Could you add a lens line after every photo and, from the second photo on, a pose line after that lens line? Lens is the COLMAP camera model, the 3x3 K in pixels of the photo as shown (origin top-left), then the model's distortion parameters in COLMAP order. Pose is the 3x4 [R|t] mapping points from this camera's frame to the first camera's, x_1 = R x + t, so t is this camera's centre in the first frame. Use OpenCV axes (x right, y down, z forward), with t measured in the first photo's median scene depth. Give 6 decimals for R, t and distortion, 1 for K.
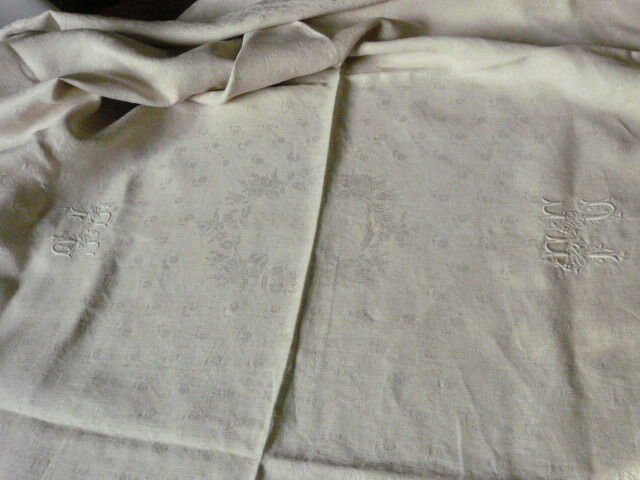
lens RADIAL K [[519.1, 0, 321.5], [0, 519.1, 238.4], [0, 0, 1]] dist [-0.056253, 0.040496]
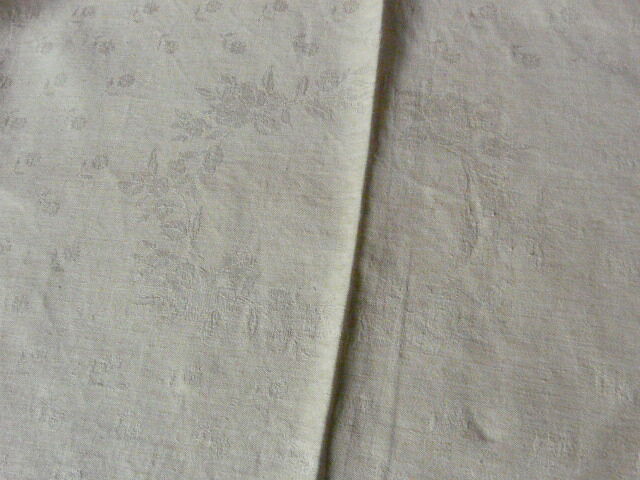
lens RADIAL K [[519.1, 0, 317.0], [0, 519.1, 244.2], [0, 0, 1]] dist [-0.056253, 0.040496]
pose [[0.997374, 0.025818, 0.067662, -0.079703], [-0.043522, 0.960446, 0.275046, -0.118674], [-0.057885, -0.277268, 0.959047, 0.508753]]
